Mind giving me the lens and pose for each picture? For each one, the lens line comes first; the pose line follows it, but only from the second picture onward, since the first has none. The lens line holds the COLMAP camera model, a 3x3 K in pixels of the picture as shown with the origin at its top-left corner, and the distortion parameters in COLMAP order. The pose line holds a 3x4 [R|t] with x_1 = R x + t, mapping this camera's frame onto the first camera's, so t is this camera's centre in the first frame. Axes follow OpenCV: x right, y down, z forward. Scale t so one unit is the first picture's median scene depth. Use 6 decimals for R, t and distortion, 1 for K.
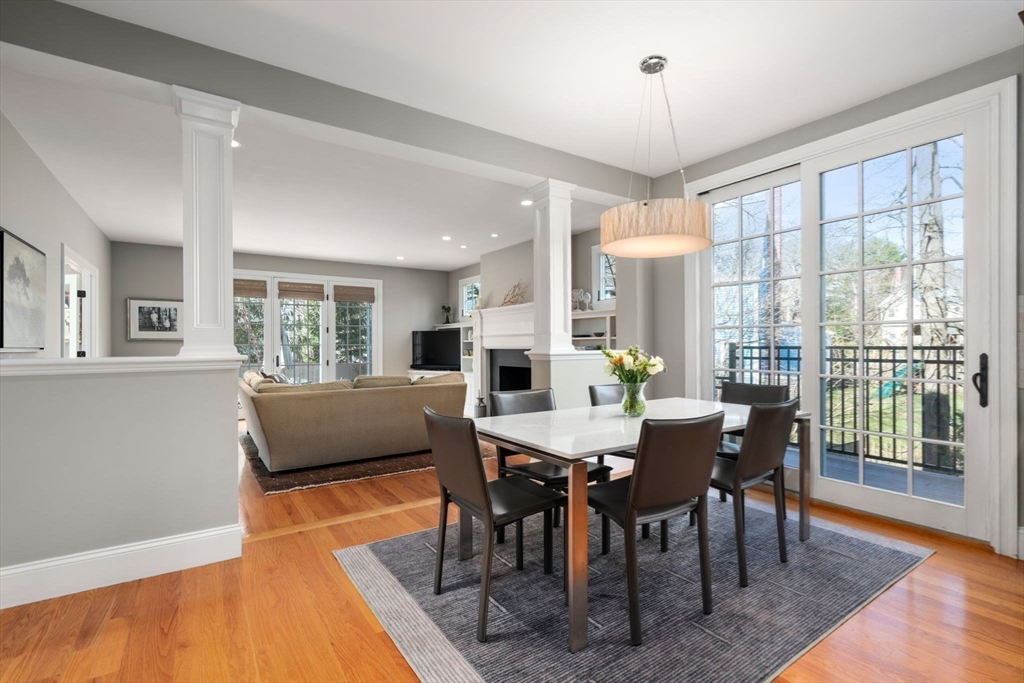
lens RADIAL K [[472.5, 0, 505.1], [0, 472.5, 343.8], [0, 0, 1]] dist [0.003601, 0.000101]
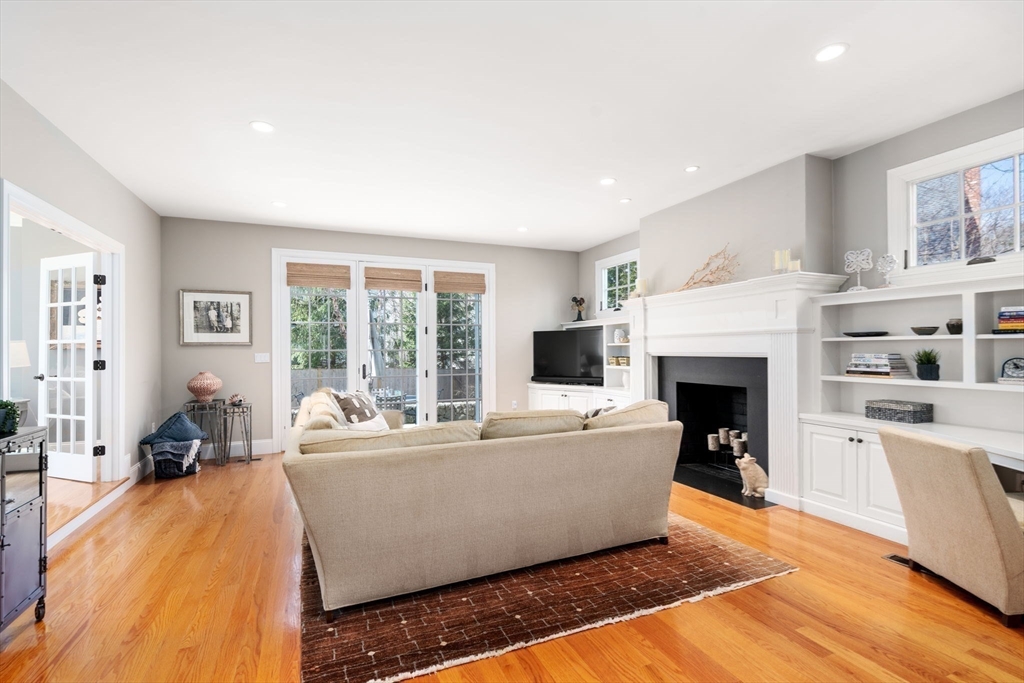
lens RADIAL K [[472.5, 0, 504.8], [0, 472.5, 347.8], [0, 0, 1]] dist [0.003601, 0.000101]
pose [[0.982668, -0.002737, -0.185352, -0.128895], [0.002813, 0.999996, 0.000147, -0.001427], [0.185351, -0.000666, 0.982672, 0.322156]]
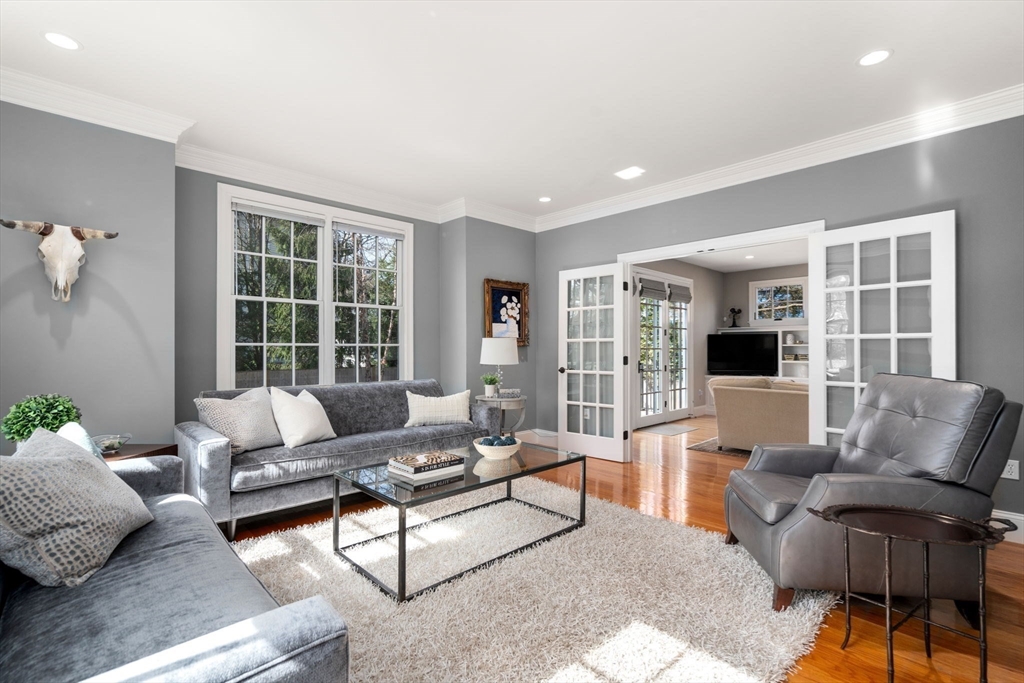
lens RADIAL K [[472.5, 0, 514.2], [0, 472.5, 346.5], [0, 0, 1]] dist [0.003601, 0.000101]
pose [[0.986179, 0.000466, 0.165683, -0.929280], [0.001232, 0.999948, -0.010148, 0.007113], [-0.165679, 0.010212, 0.986127, 0.169213]]
